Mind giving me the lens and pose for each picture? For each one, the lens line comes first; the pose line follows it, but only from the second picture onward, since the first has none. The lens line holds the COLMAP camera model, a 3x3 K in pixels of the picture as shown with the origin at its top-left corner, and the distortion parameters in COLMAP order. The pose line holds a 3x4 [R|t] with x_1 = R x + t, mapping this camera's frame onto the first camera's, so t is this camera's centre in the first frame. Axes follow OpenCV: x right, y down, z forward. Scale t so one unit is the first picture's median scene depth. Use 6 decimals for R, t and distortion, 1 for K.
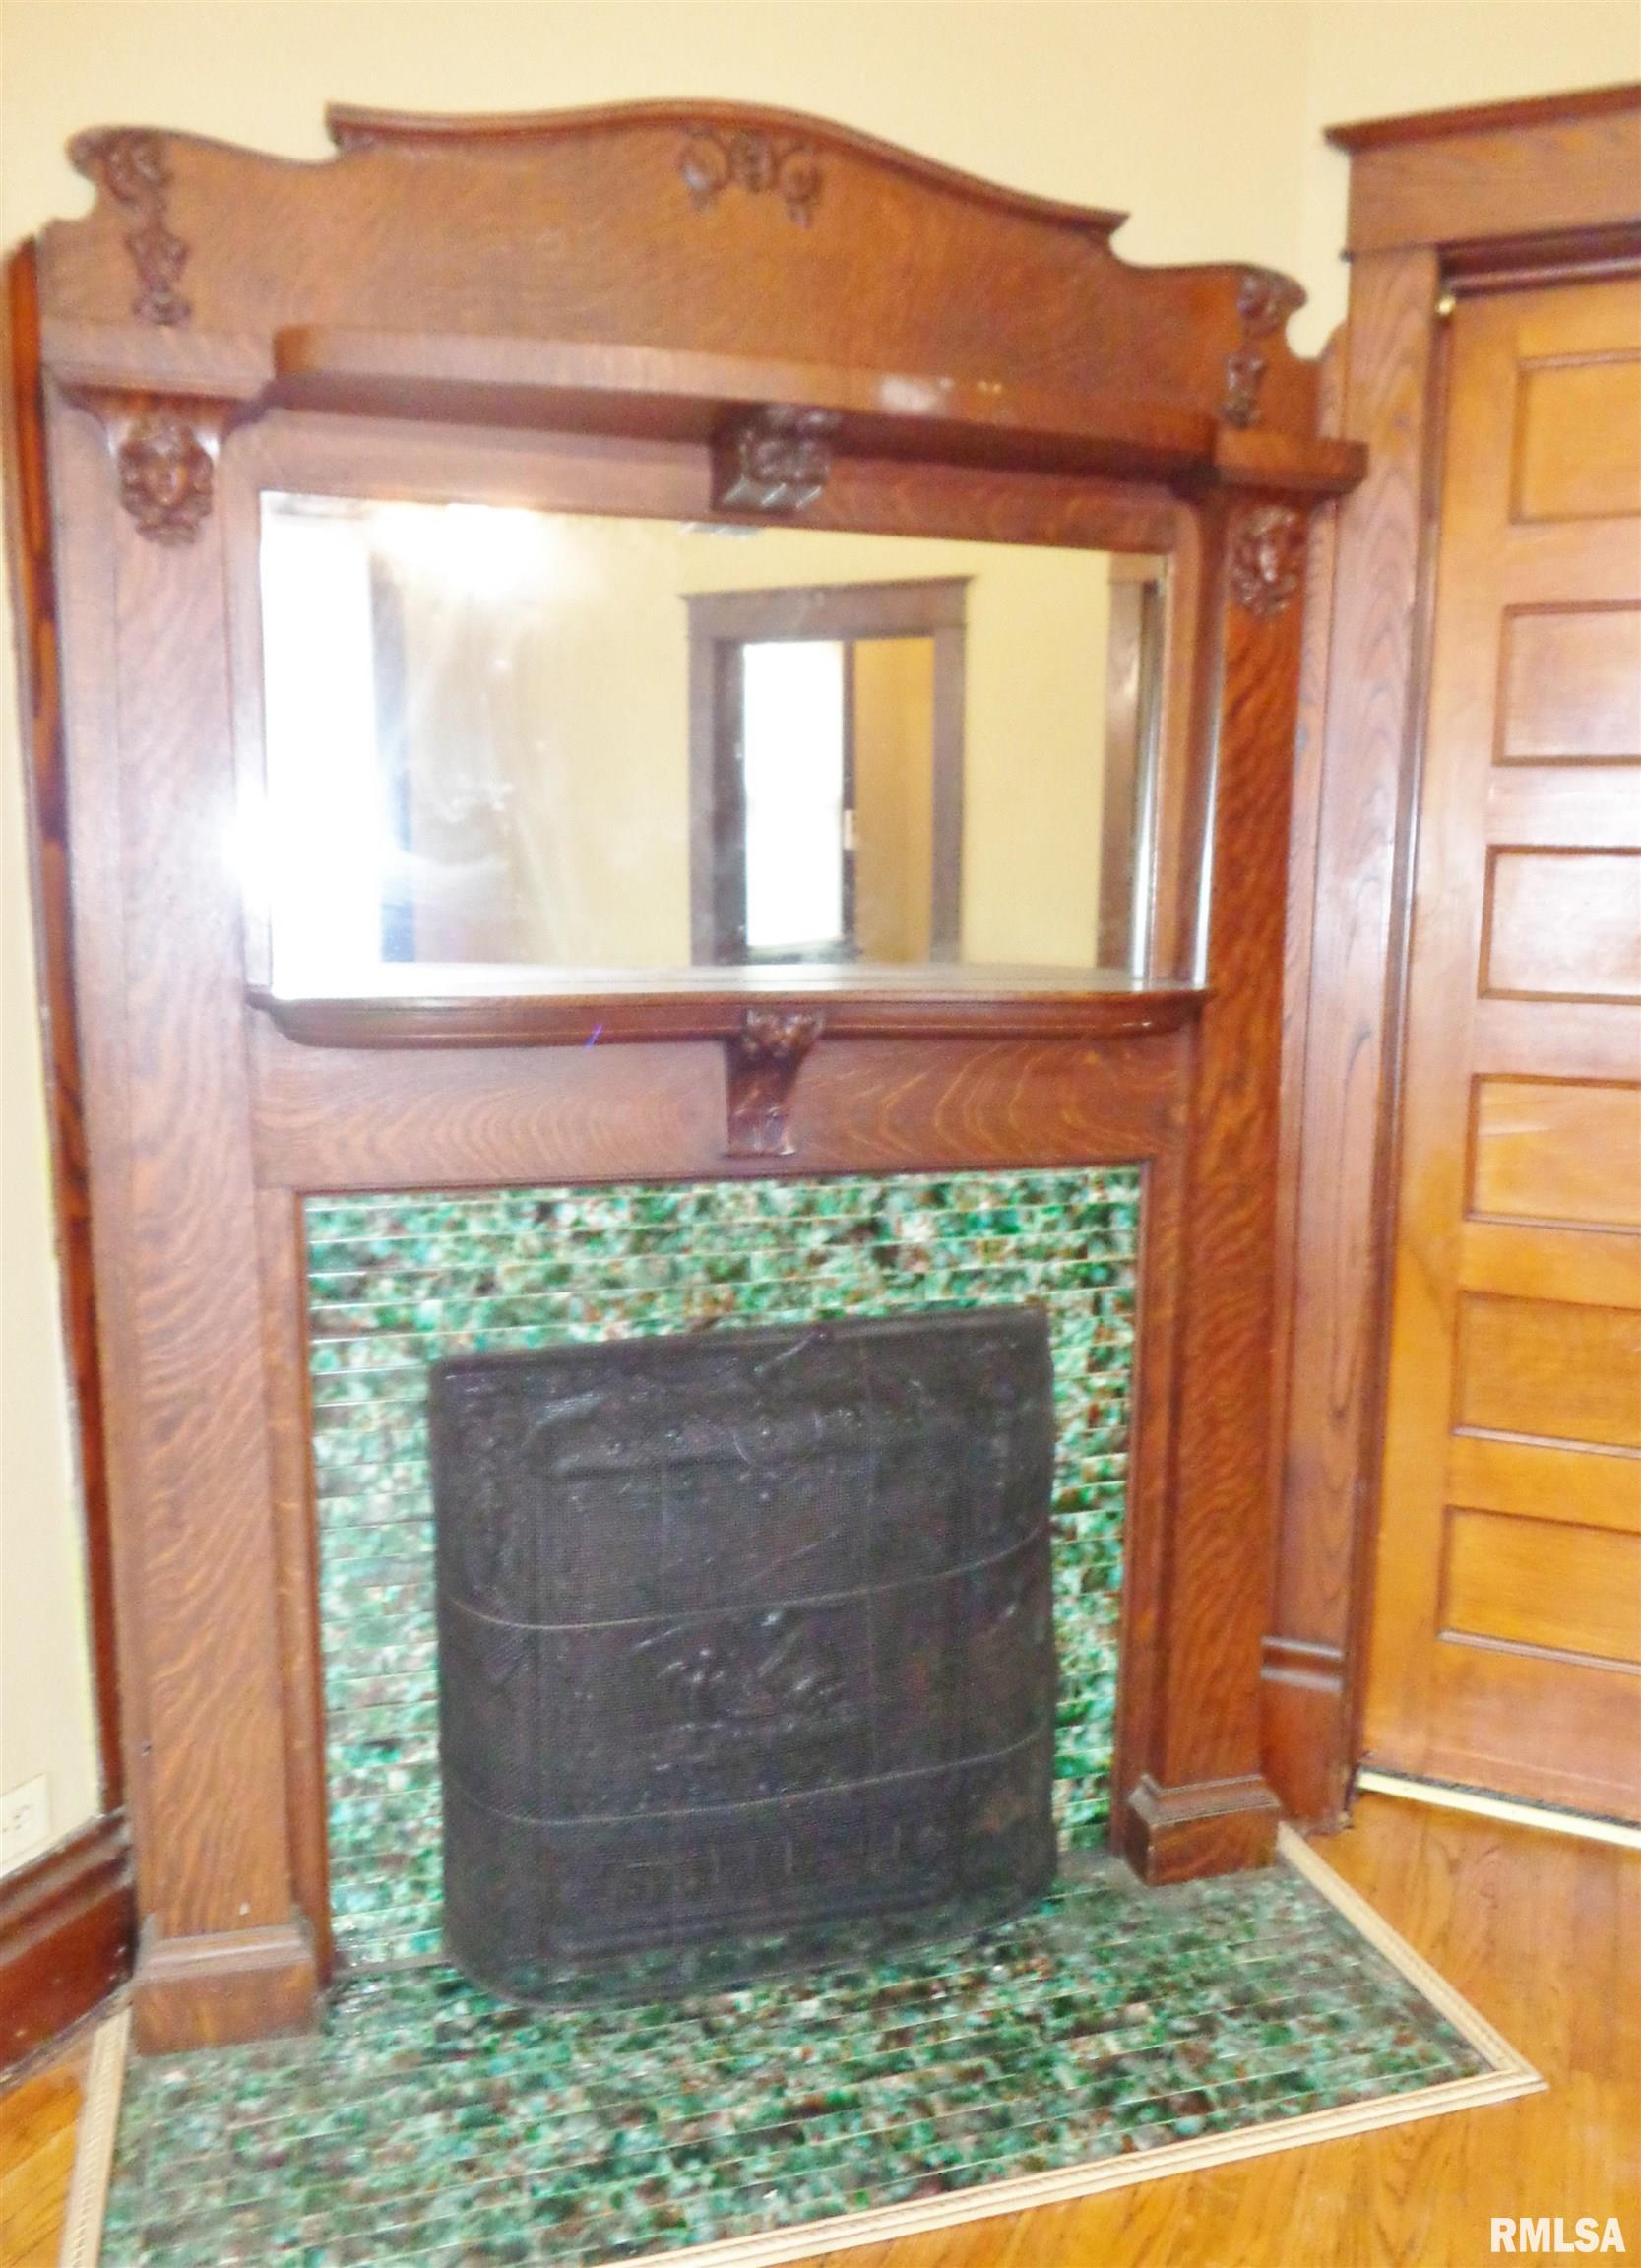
lens RADIAL K [[1774.6, 0, 822.3], [0, 1774.6, 1138.6], [0, 0, 1]] dist [-0.007198, 0.003478]
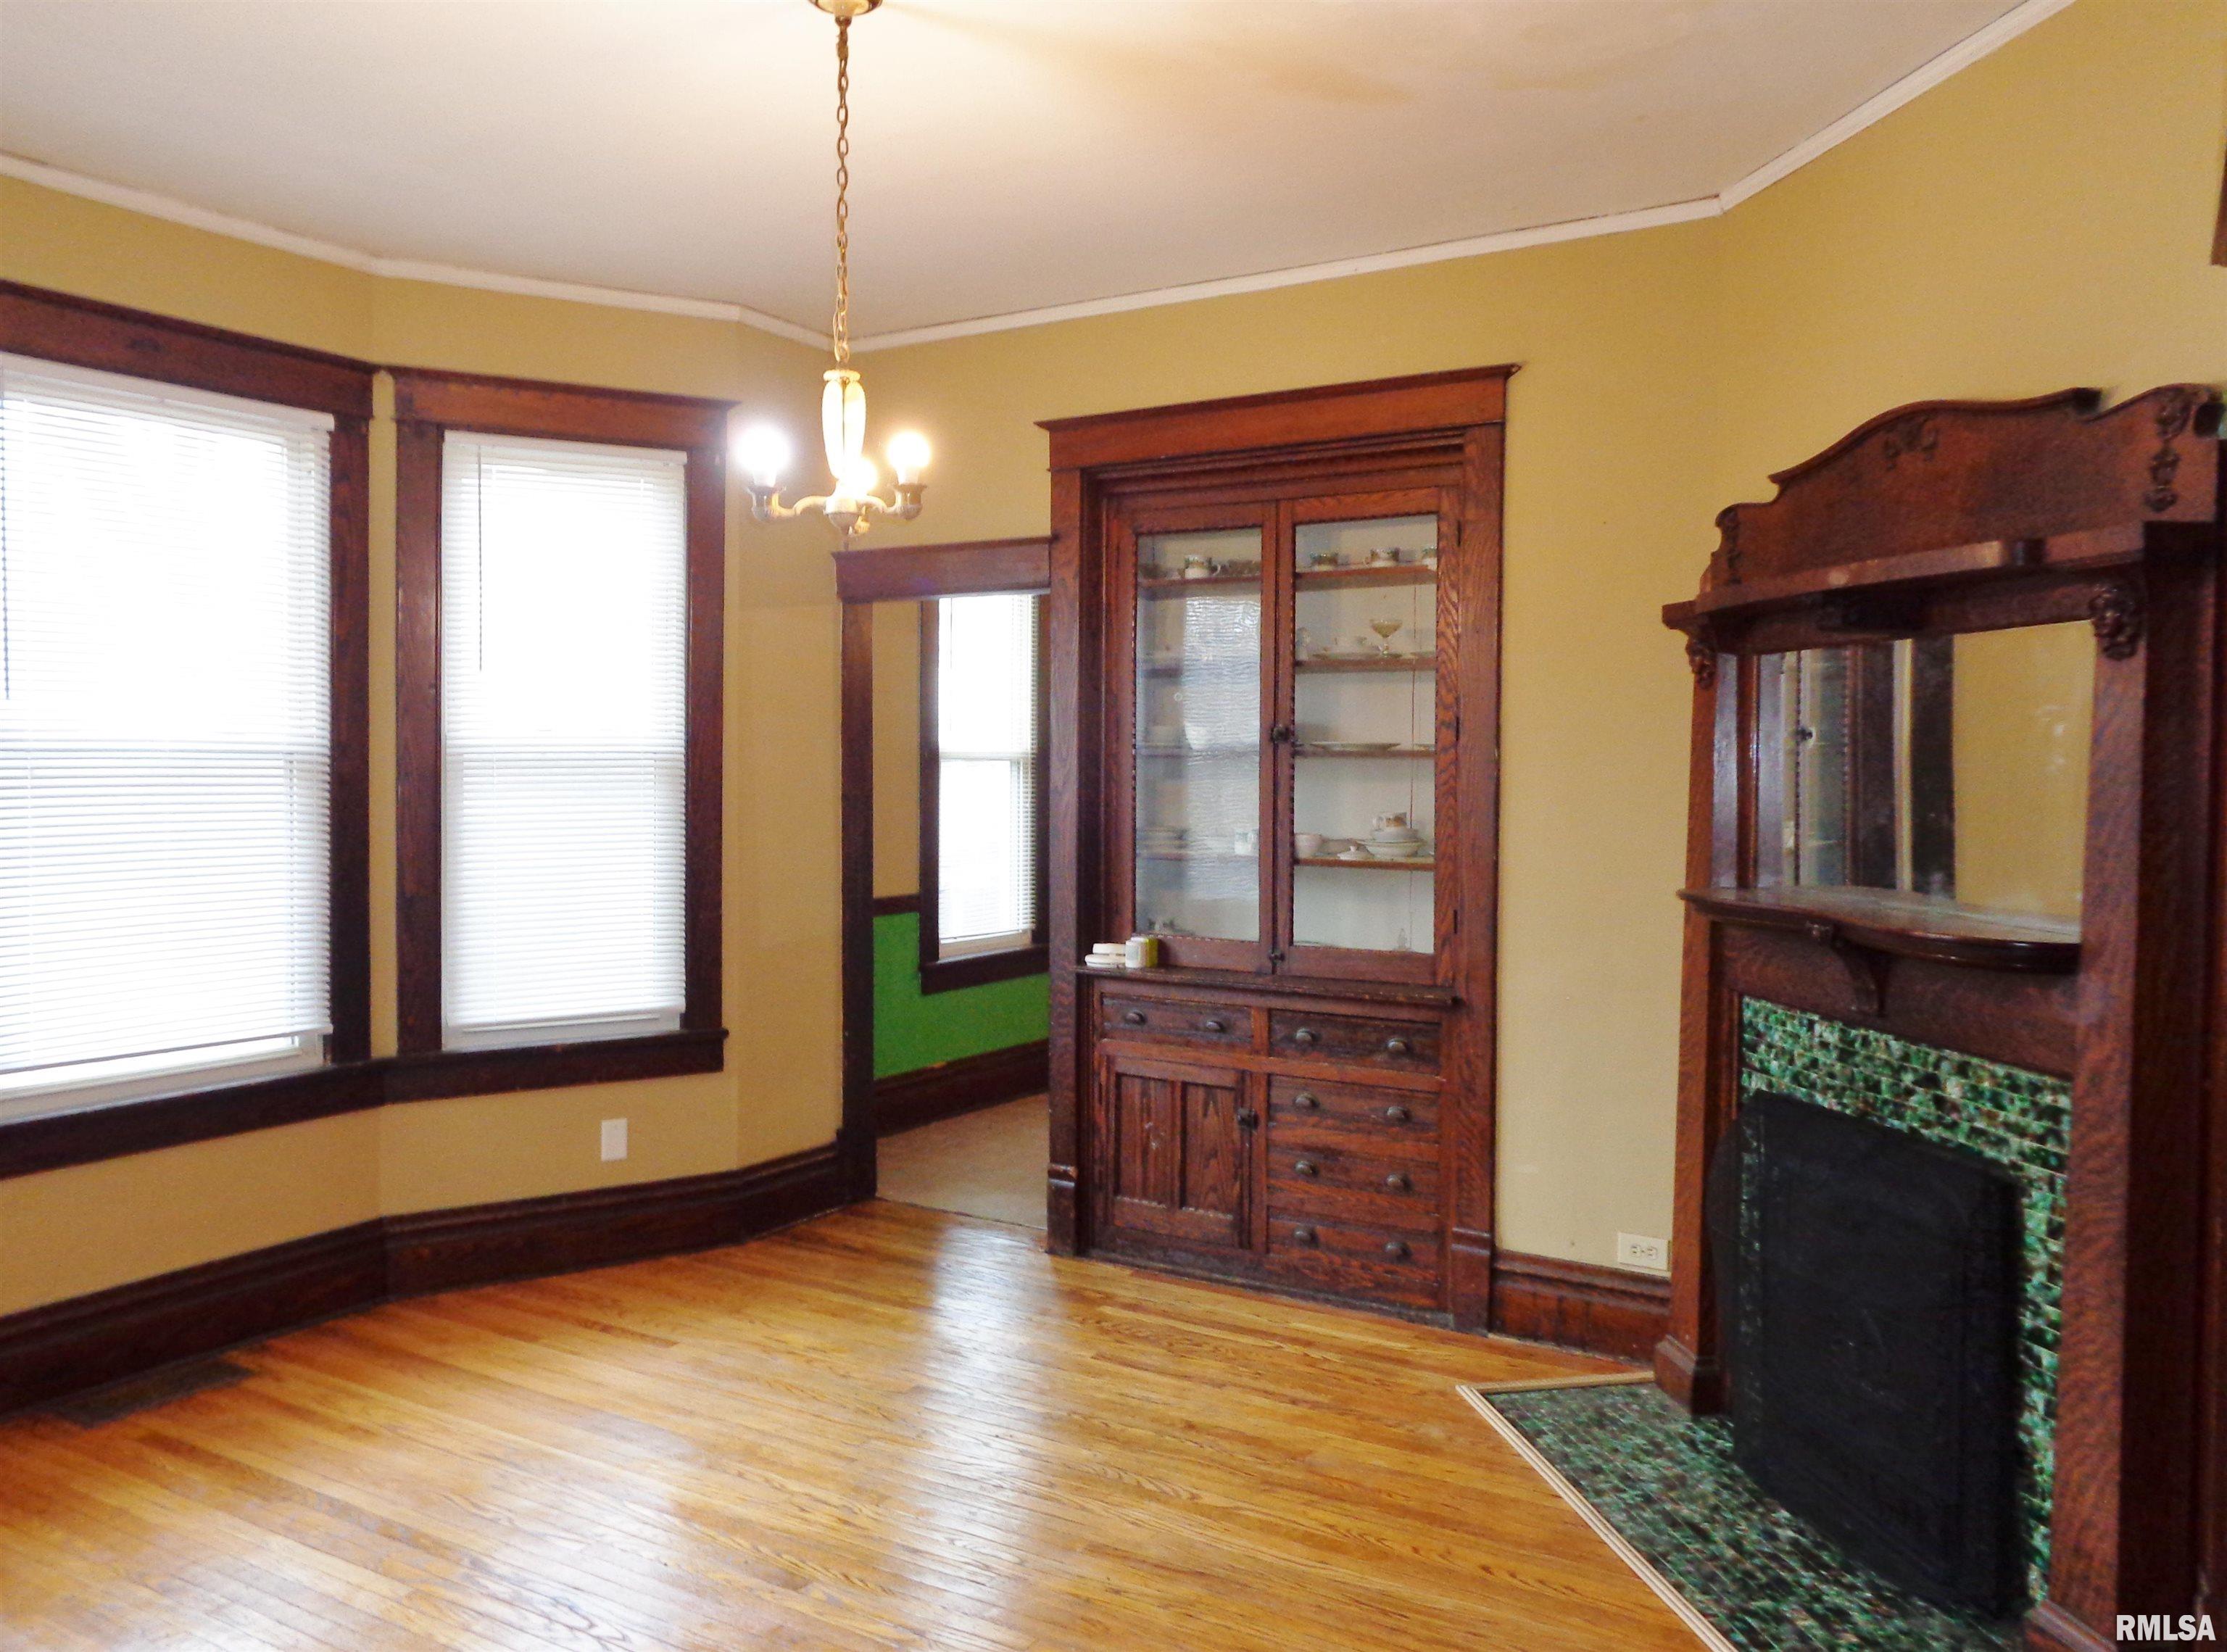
lens RADIAL K [[1676.3, 0, 1095.9], [0, 1676.3, 818.4], [0, 0, 1]] dist [-0.006769, 0.004367]
pose [[-0.138336, 0.021539, -0.990151, 1.608175], [-0.162982, 0.985638, 0.044211, -0.121764], [0.976883, 0.167493, -0.132839, 0.481564]]
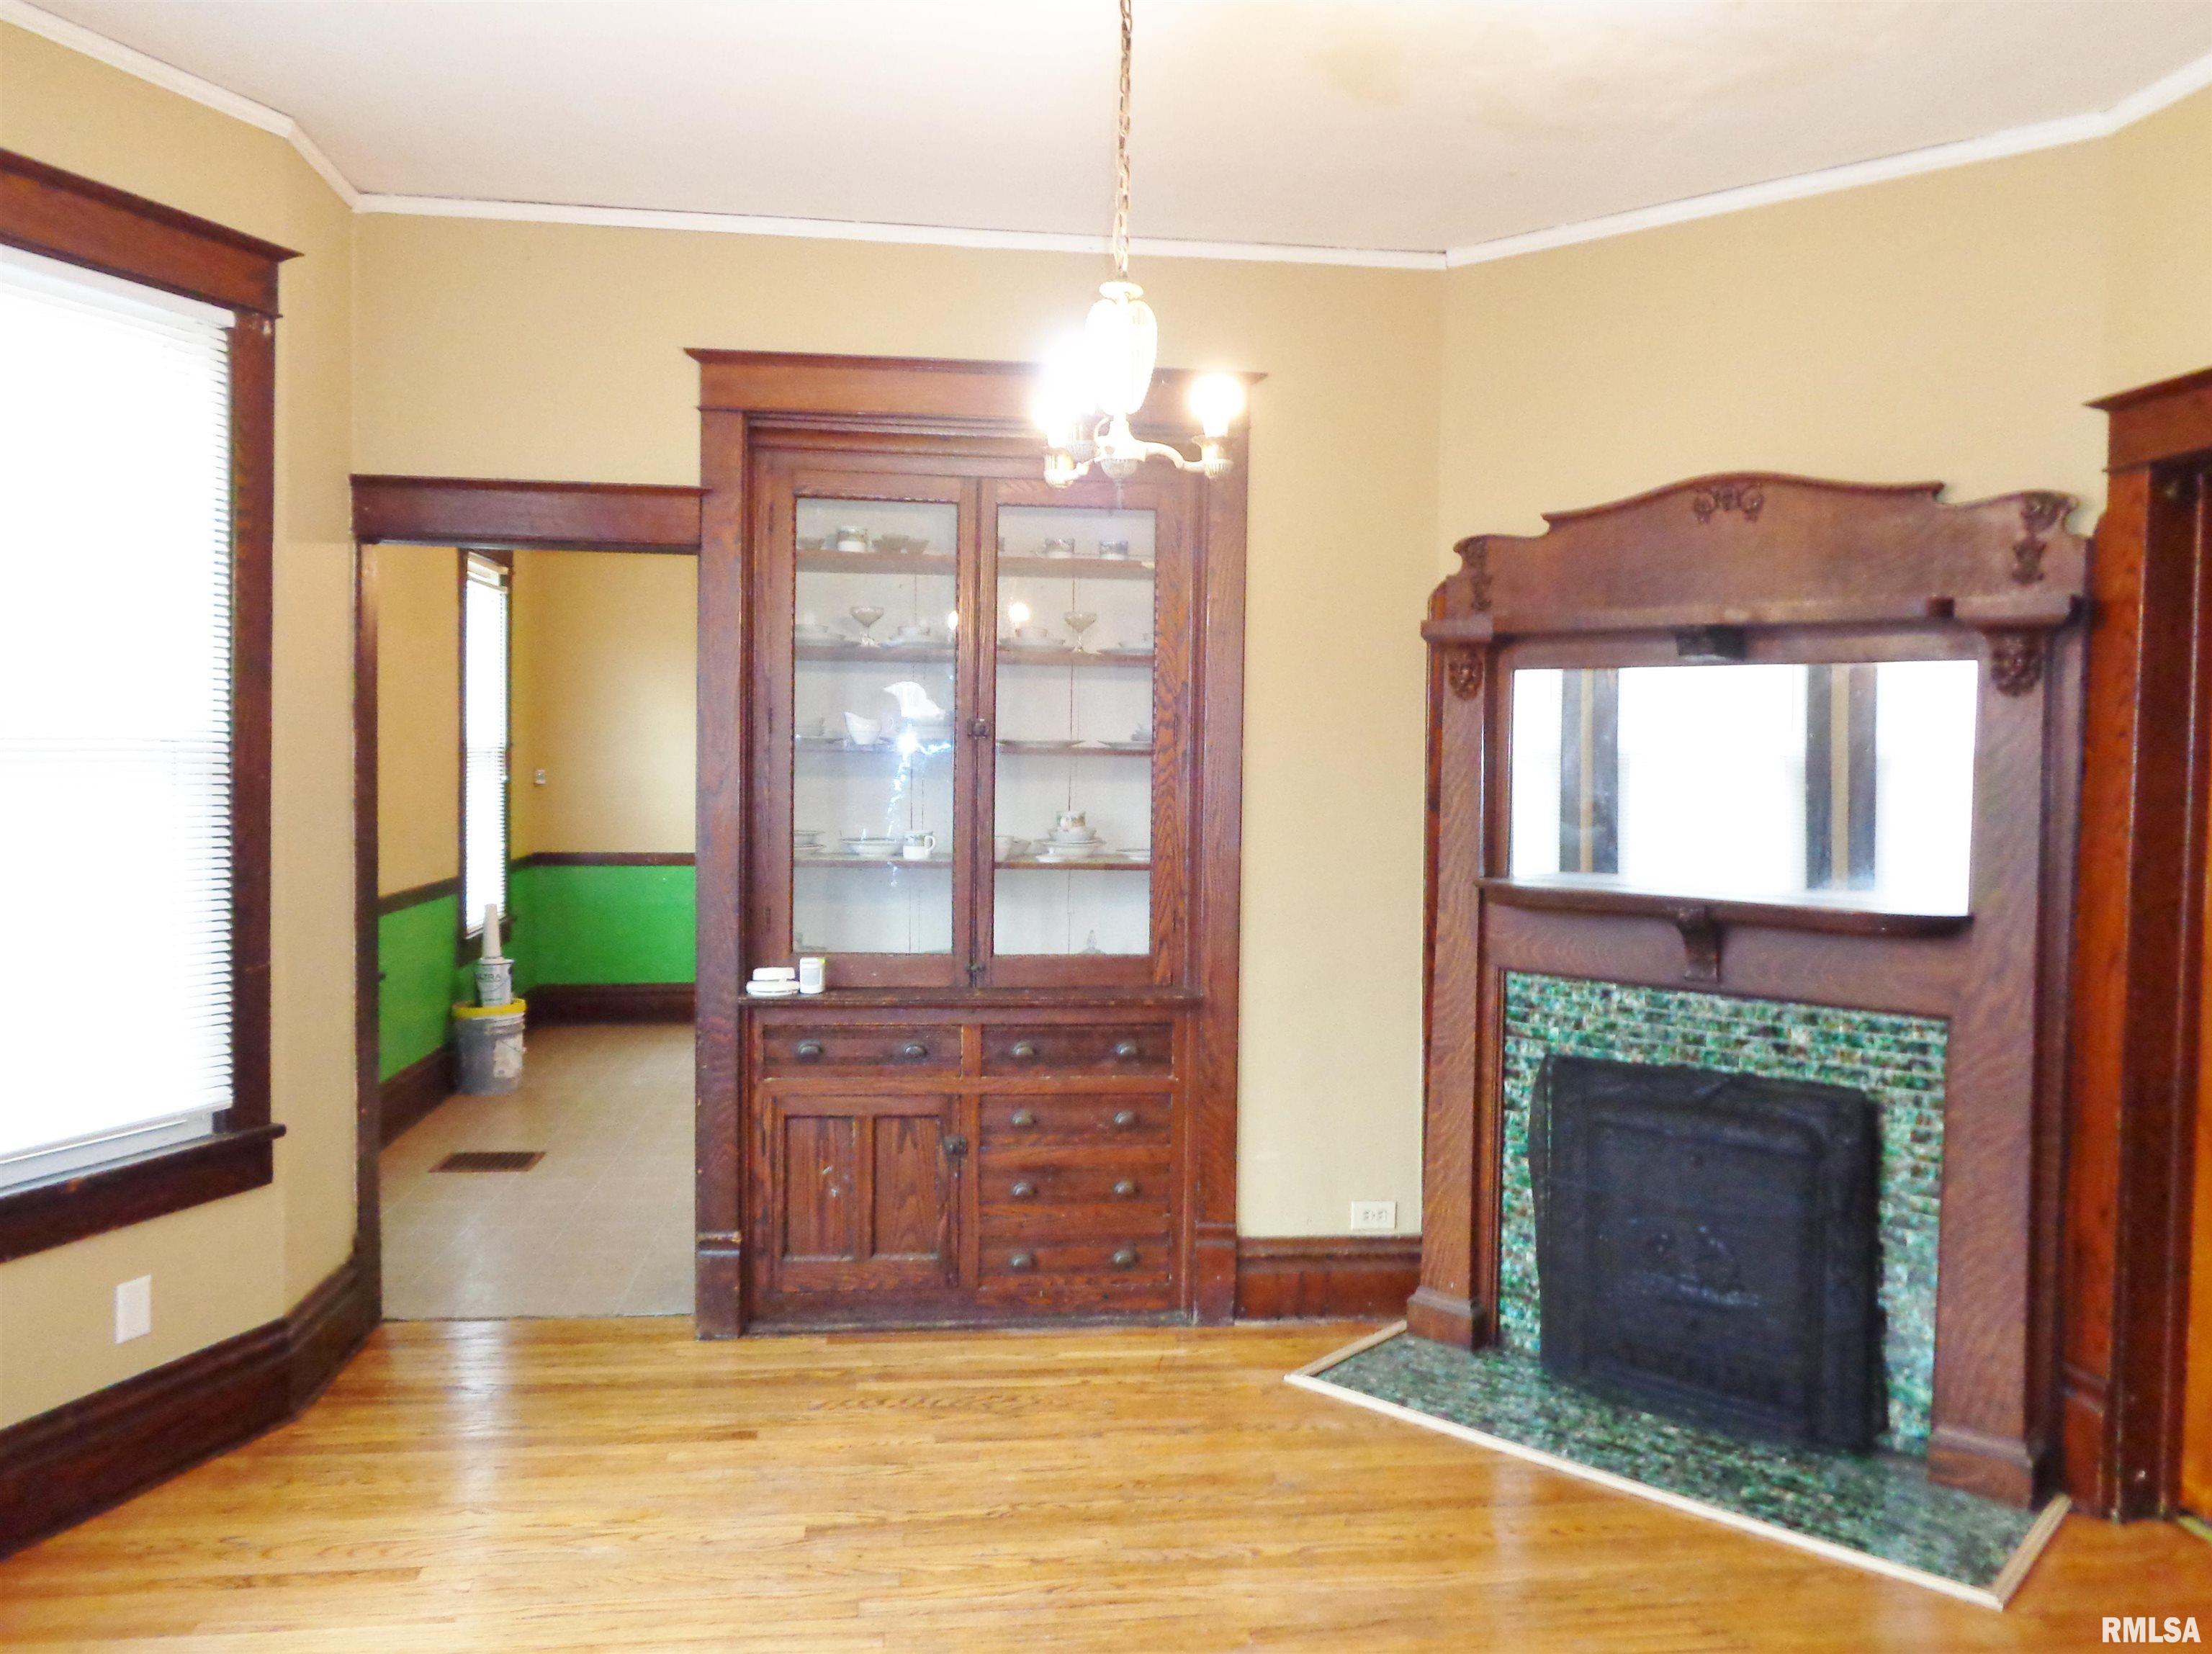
lens RADIAL K [[1665.1, 0, 1088.7], [0, 1665.1, 818.4], [0, 0, 1]] dist [-0.006769, 0.004367]
pose [[0.516286, 0.028620, -0.855938, 1.191575], [-0.144564, 0.988012, -0.054163, 0.030754], [0.844127, 0.151701, 0.514235, -0.547458]]
